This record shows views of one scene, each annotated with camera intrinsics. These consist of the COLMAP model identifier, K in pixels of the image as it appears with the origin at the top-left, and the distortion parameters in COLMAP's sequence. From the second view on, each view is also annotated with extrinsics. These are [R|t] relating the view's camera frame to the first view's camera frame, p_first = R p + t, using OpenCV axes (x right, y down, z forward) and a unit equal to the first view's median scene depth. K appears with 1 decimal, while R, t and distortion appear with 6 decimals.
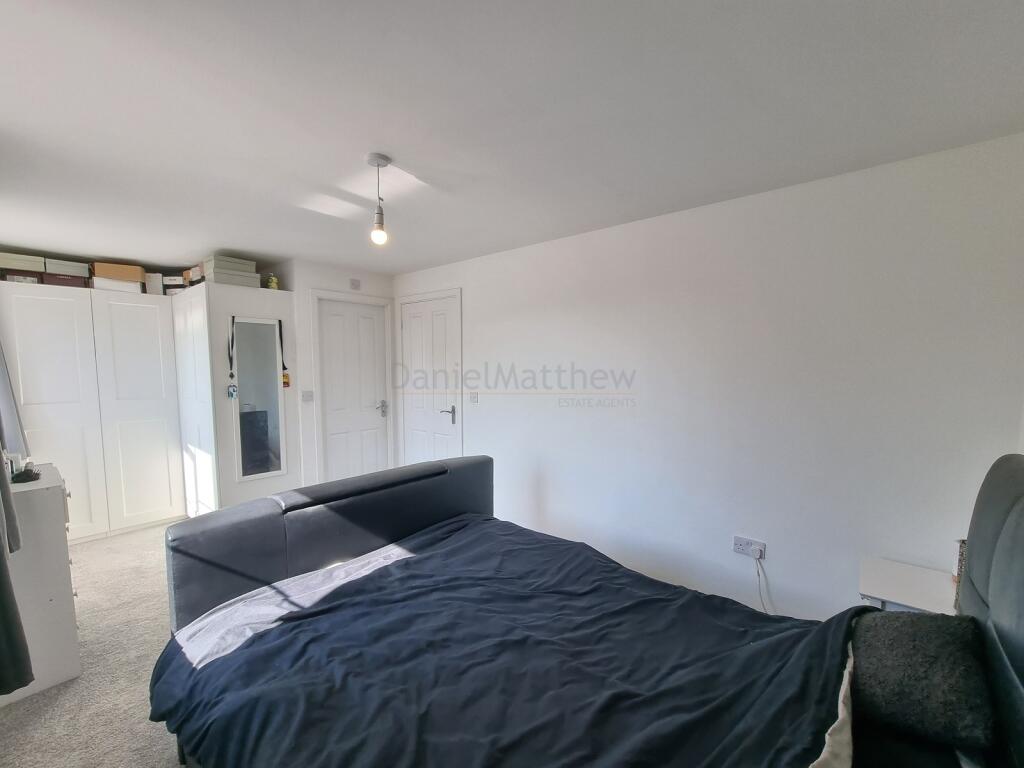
lens RADIAL K [[420.1, 0, 520.3], [0, 420.1, 396.3], [0, 0, 1]] dist [-0.009075, 0.000260]
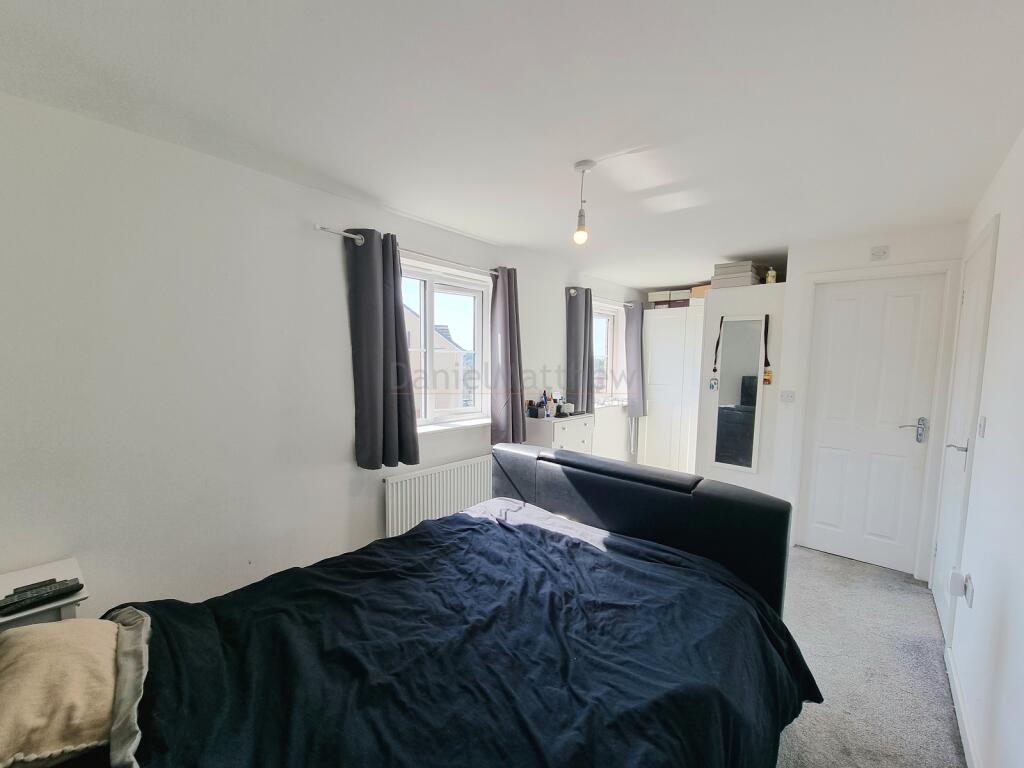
lens RADIAL K [[420.1, 0, 520.3], [0, 420.1, 396.3], [0, 0, 1]] dist [-0.009075, 0.000260]
pose [[-0.013206, 0.084382, -0.996346, 0.623103], [-0.095280, 0.991793, 0.085259, -0.036302], [0.995363, 0.096058, -0.005057, 0.696372]]
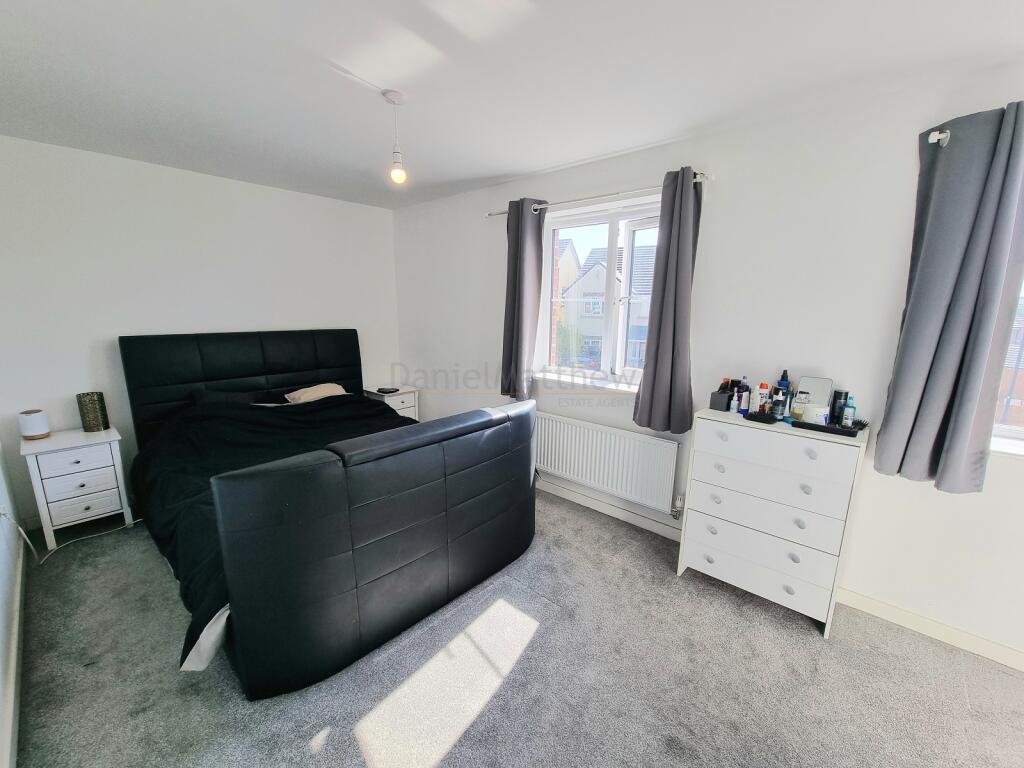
lens RADIAL K [[420.1, 0, 520.3], [0, 420.1, 396.3], [0, 0, 1]] dist [-0.009075, 0.000260]
pose [[-0.998378, -0.030614, 0.047994, -0.563922], [-0.015337, 0.956559, 0.291136, -0.125622], [-0.054822, 0.289927, -0.955477, 1.706930]]
